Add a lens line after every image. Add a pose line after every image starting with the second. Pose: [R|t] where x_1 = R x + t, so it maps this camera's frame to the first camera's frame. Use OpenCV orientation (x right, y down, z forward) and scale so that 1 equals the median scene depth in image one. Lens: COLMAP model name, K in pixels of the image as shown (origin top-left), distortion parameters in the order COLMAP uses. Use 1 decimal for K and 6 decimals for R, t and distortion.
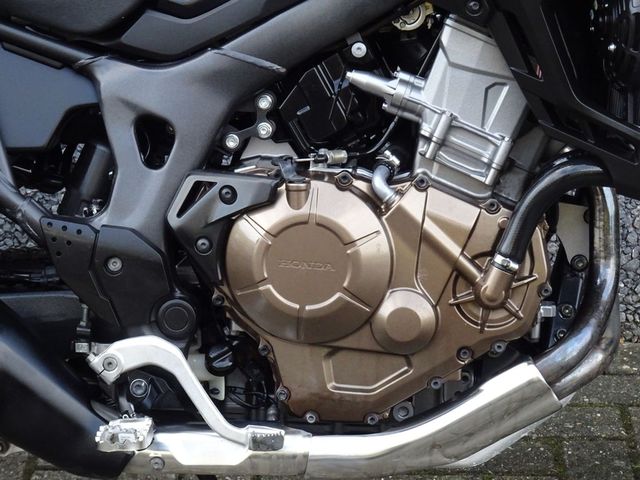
lens RADIAL K [[2364.1, 0, 321.2], [0, 2364.1, 240.3], [0, 0, 1]] dist [0.041105, 0.000000]
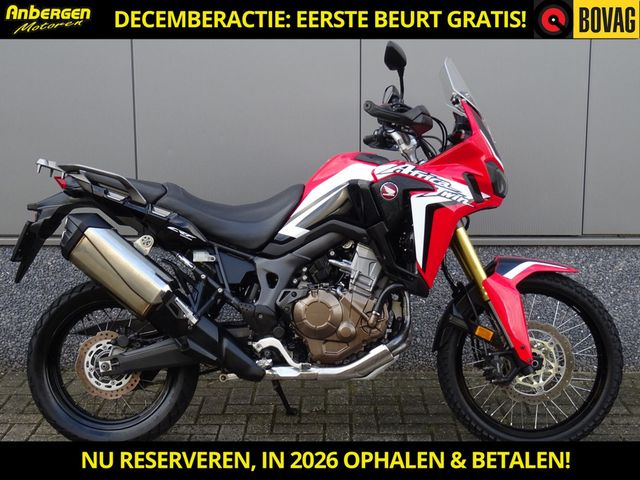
lens RADIAL K [[1012.5, 0, 320.6], [0, 1012.5, 239.0], [0, 0, 1]] dist [0.019981, 0.000000]
pose [[0.999976, -0.006453, 0.002489, -0.004351], [0.006795, 0.983709, -0.179640, 0.161719], [-0.001290, 0.179653, 0.983729, -0.442227]]
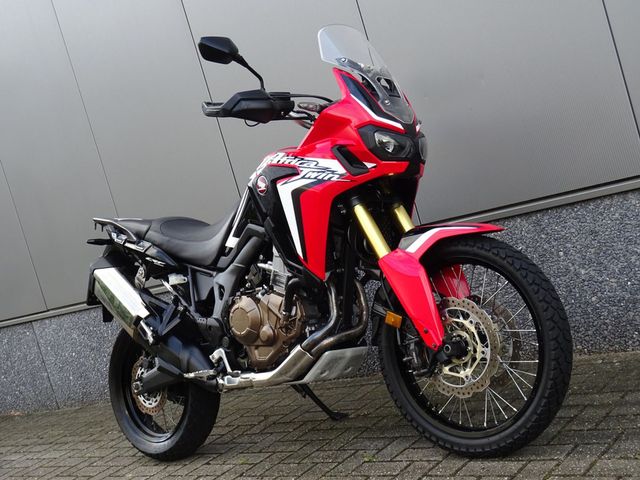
lens RADIAL K [[885.3, 0, 318.7], [0, 885.3, 242.1], [0, 0, 1]] dist [0.046210, 0.000000]
pose [[0.746514, -0.178821, -0.640890, 0.890427], [0.044633, 0.974498, -0.219915, 0.180015], [0.663871, 0.135565, 0.735457, 0.123457]]
